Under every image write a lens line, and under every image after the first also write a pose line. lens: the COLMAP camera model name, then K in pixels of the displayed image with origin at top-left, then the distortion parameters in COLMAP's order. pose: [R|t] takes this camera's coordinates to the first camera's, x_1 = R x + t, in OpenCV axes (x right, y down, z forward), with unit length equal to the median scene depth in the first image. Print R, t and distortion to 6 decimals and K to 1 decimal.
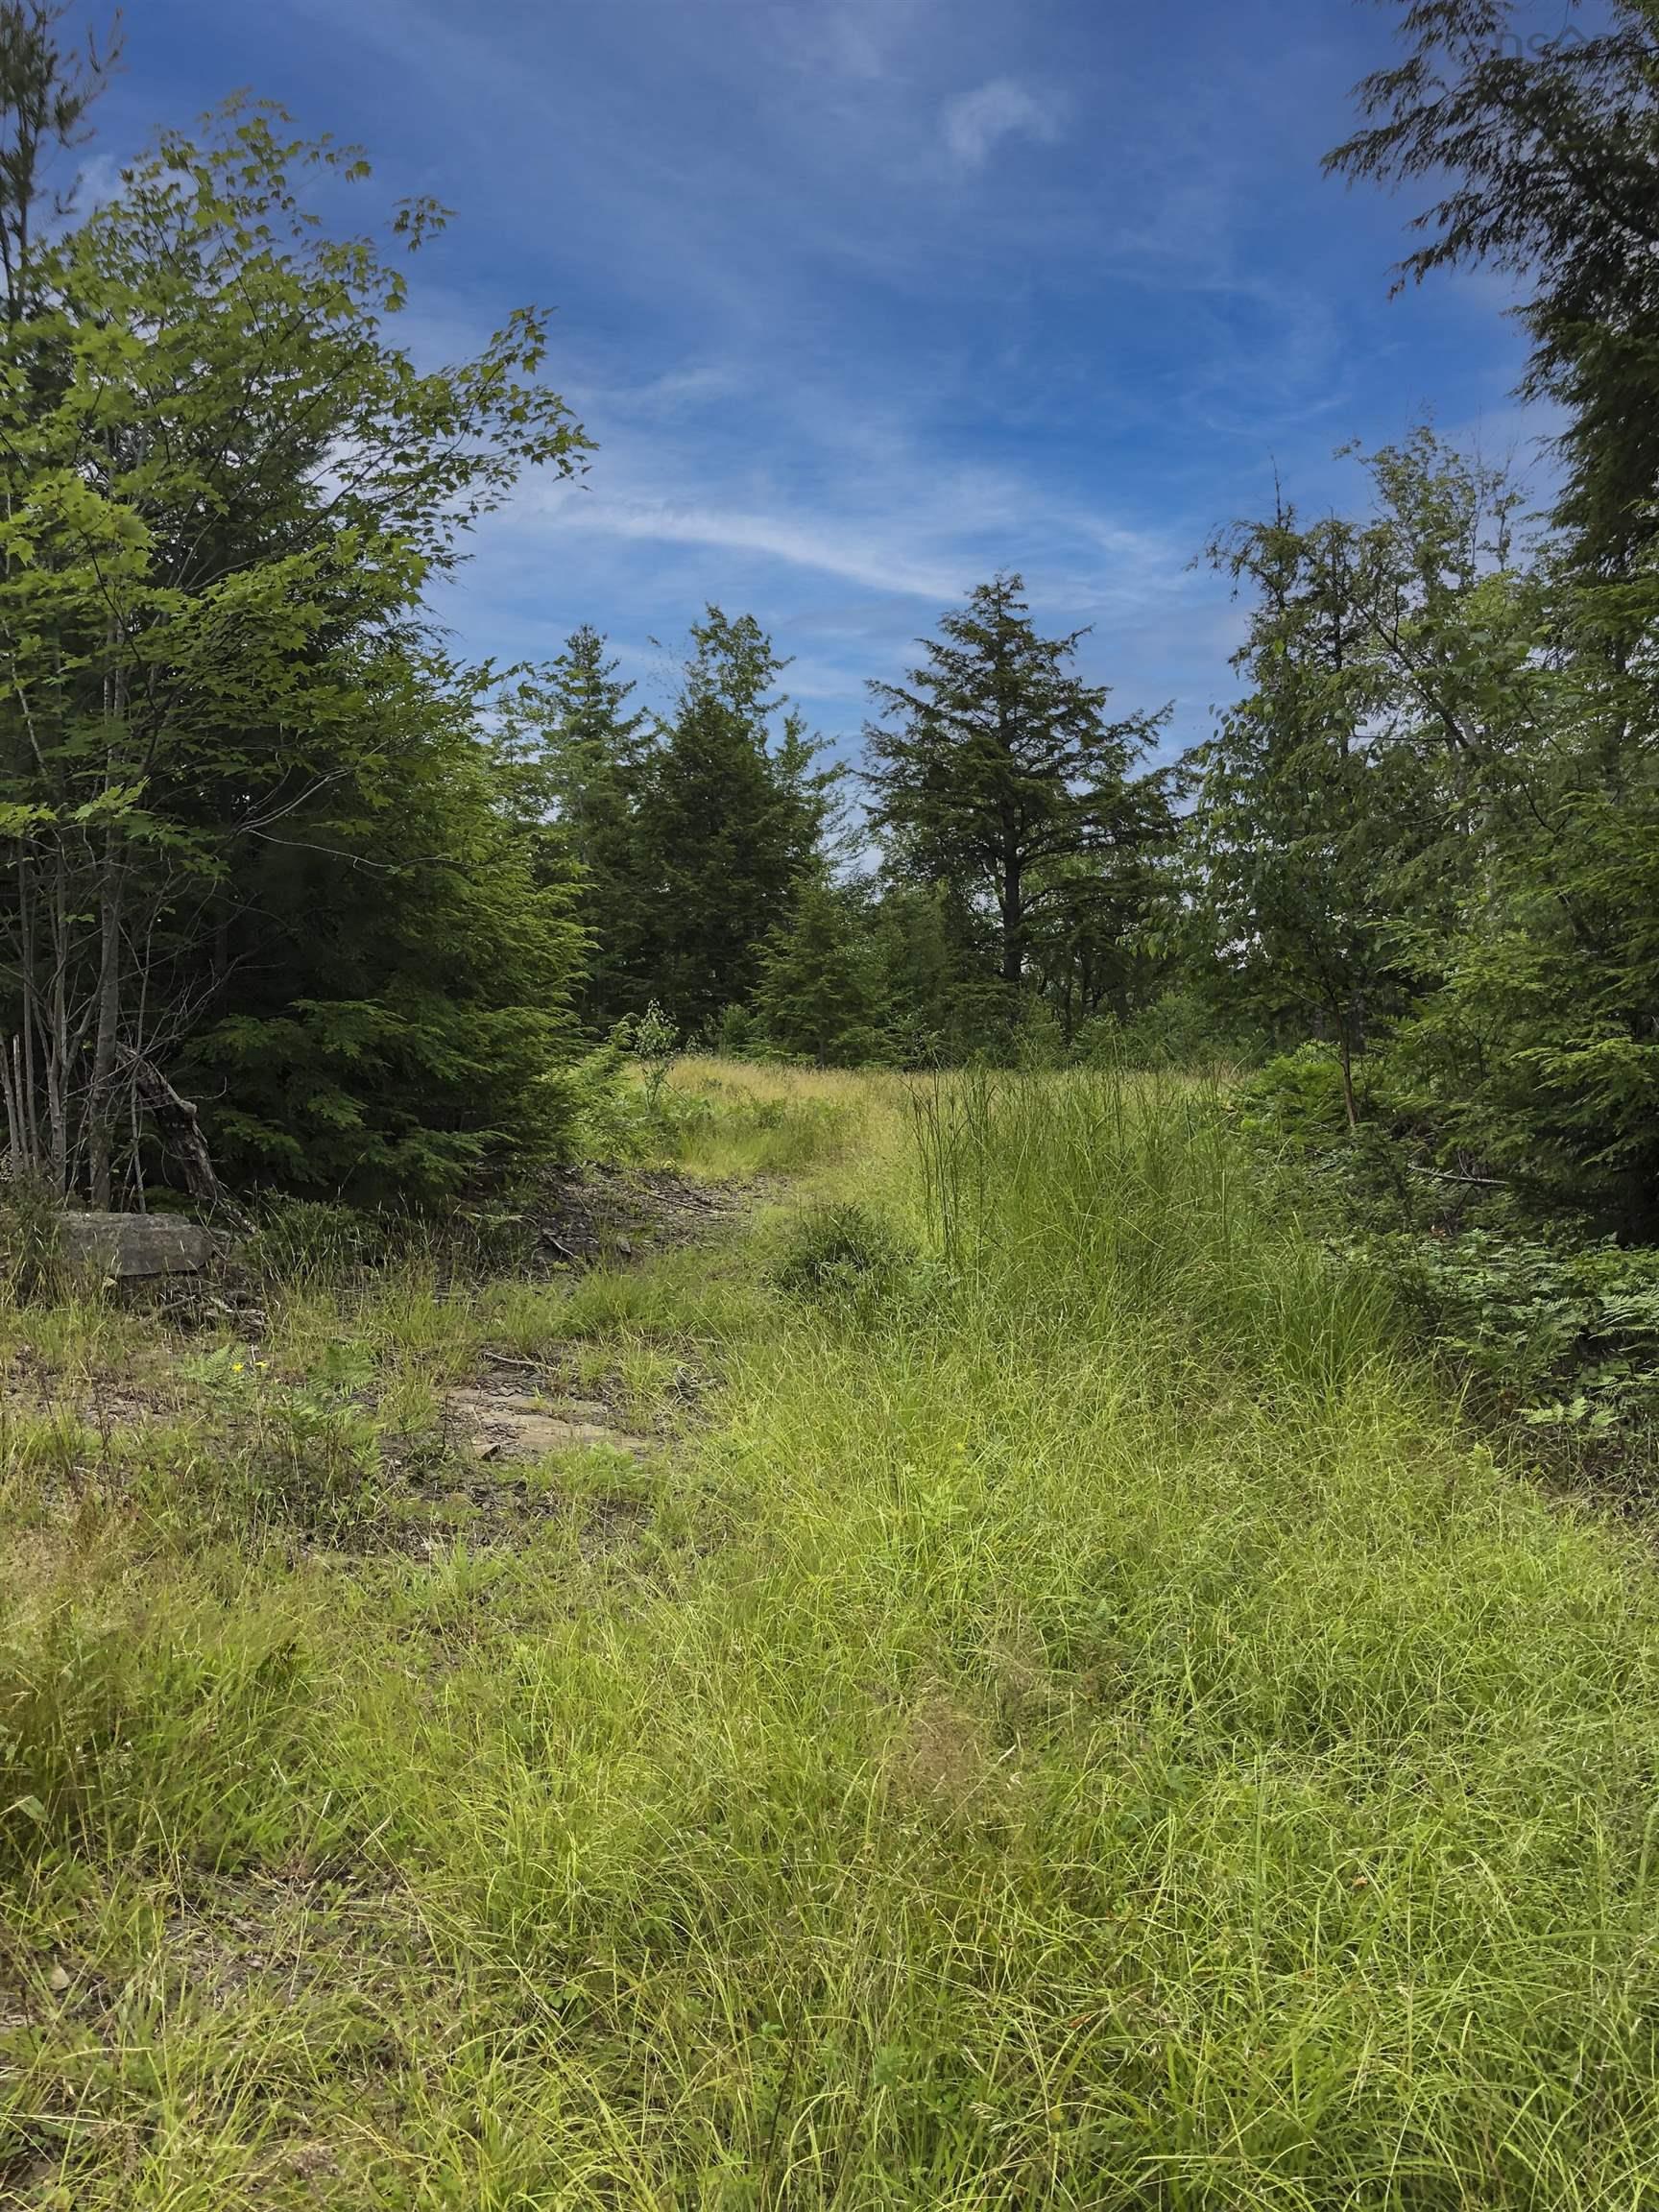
lens RADIAL K [[1804.1, 0, 831.8], [0, 1804.1, 1105.4], [0, 0, 1]] dist [0.001803, 0.001419]
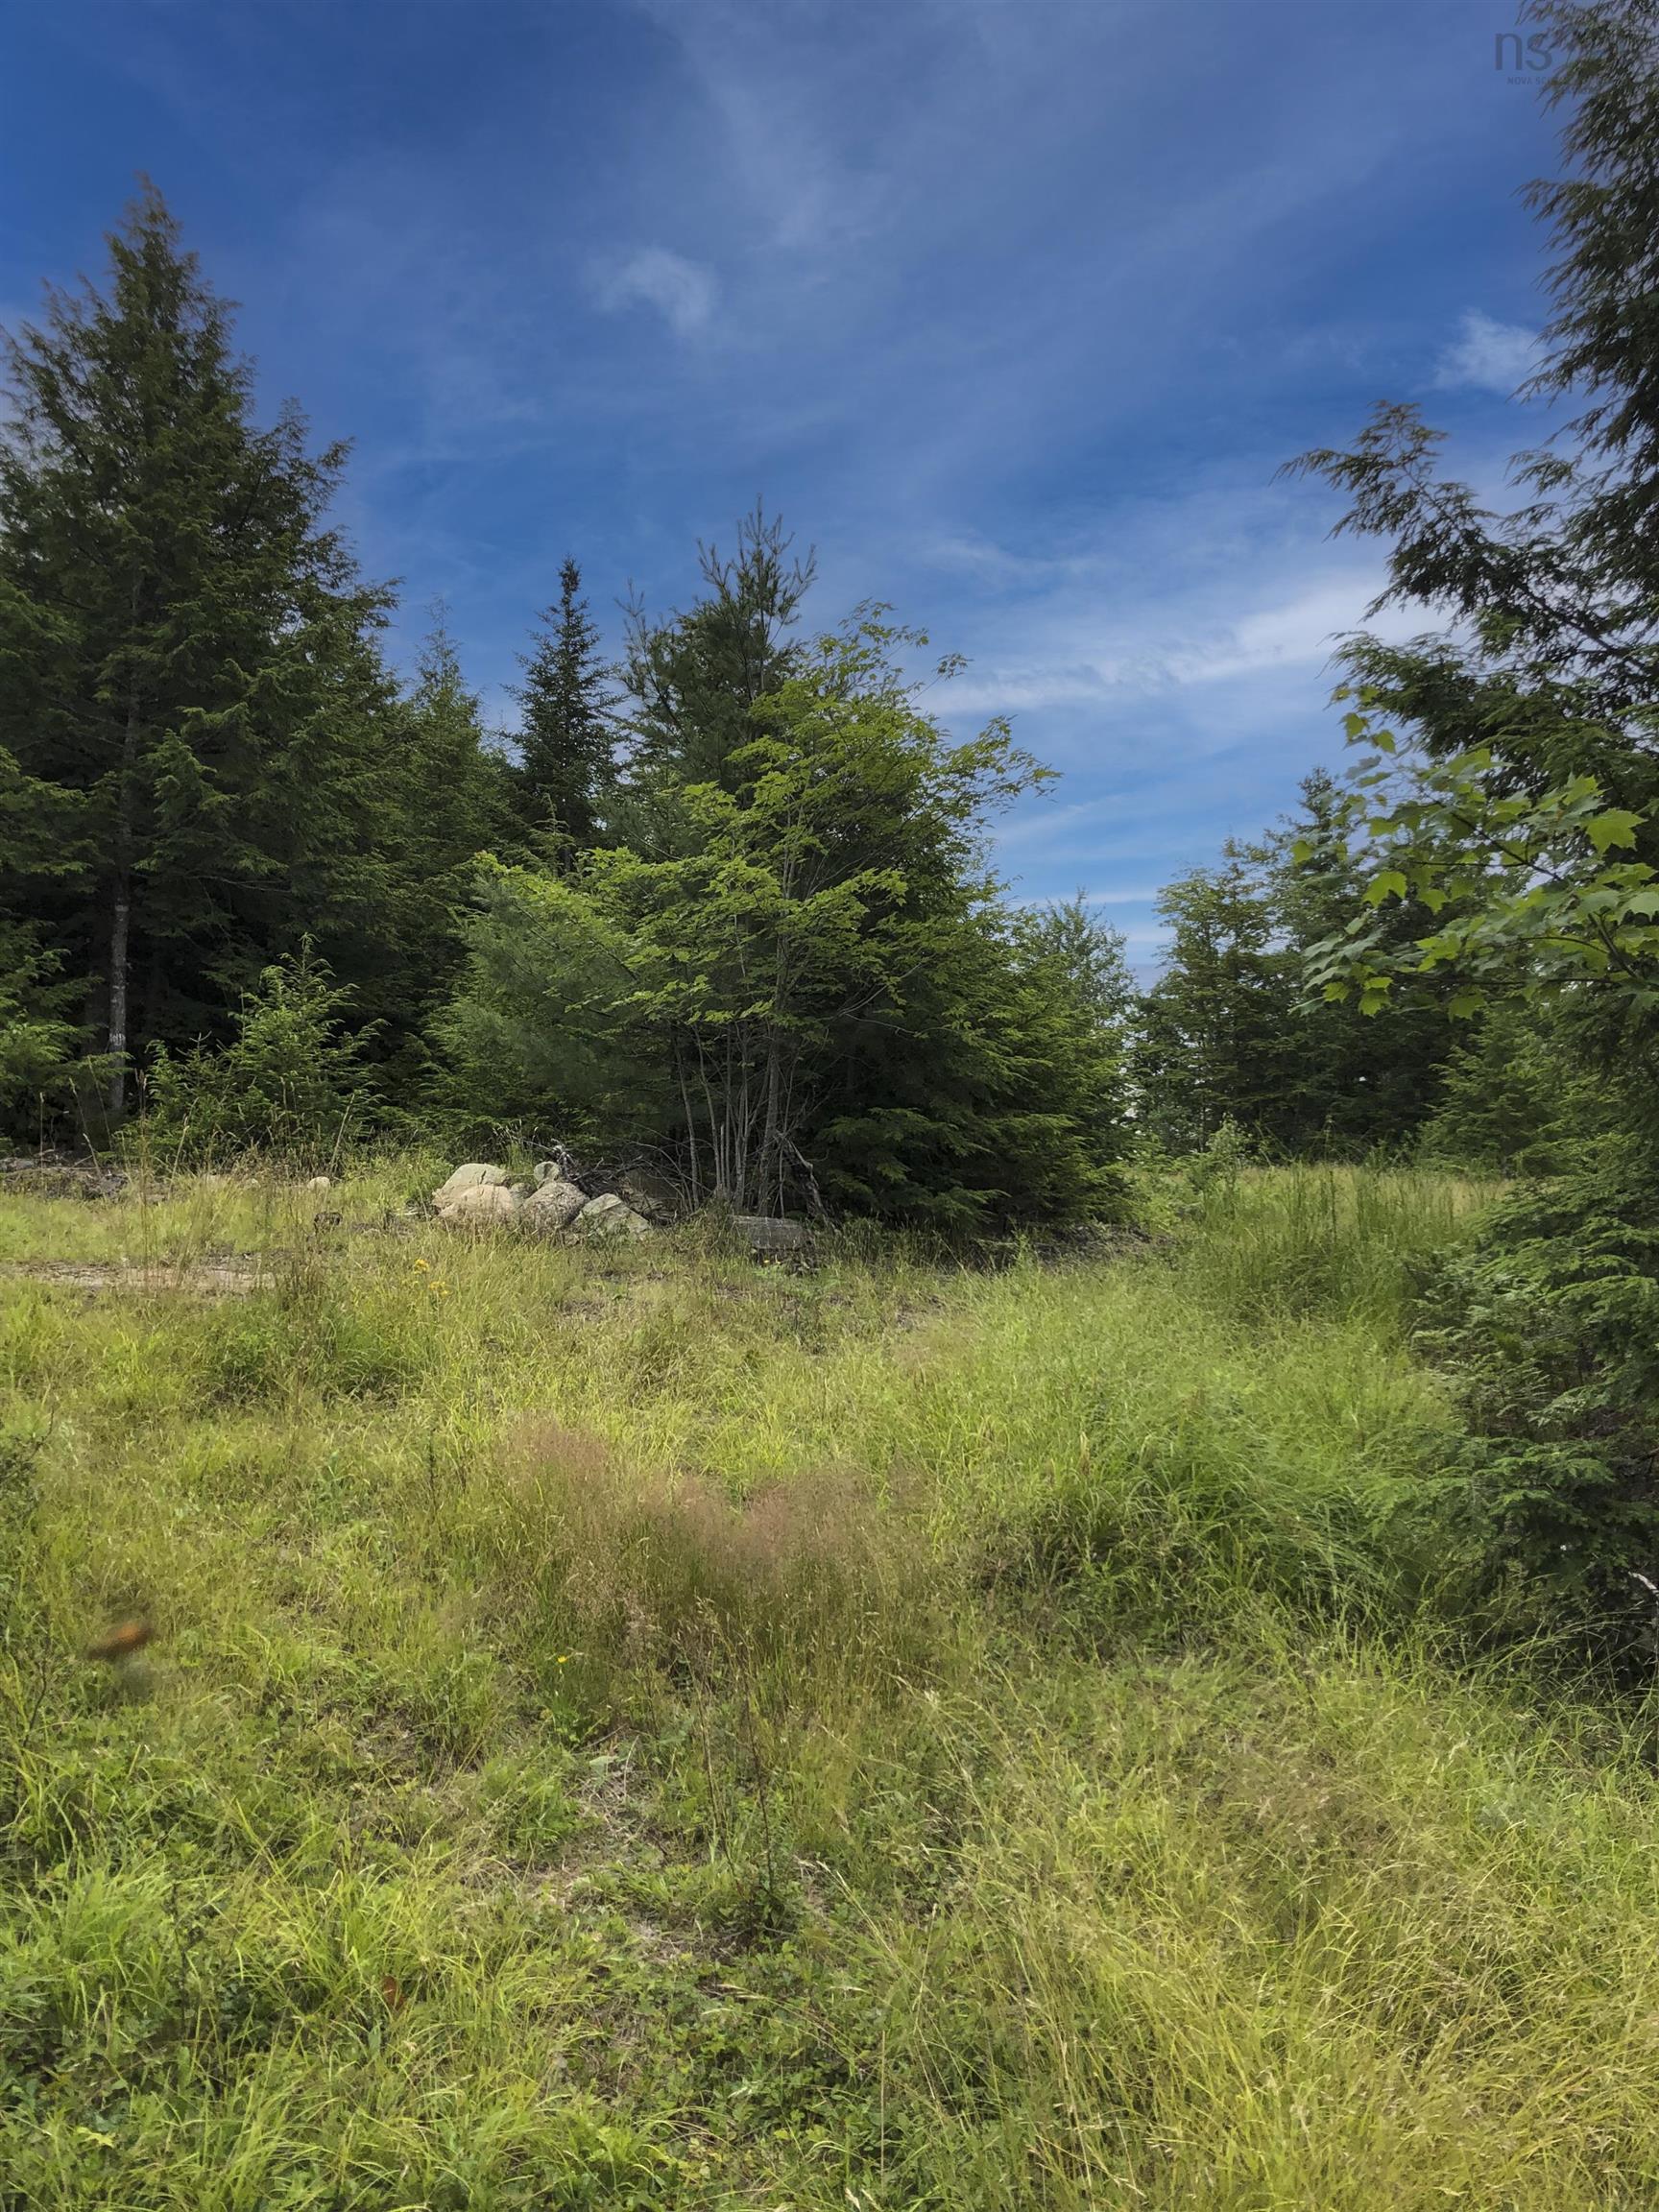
lens RADIAL K [[1804.1, 0, 828.6], [0, 1804.1, 1111.7], [0, 0, 1]] dist [0.001803, 0.001419]
pose [[0.905378, 0.012258, -0.424429, 0.401537], [-0.037602, 0.997971, -0.051388, 0.036232], [0.422938, 0.062485, 0.904002, -0.594107]]
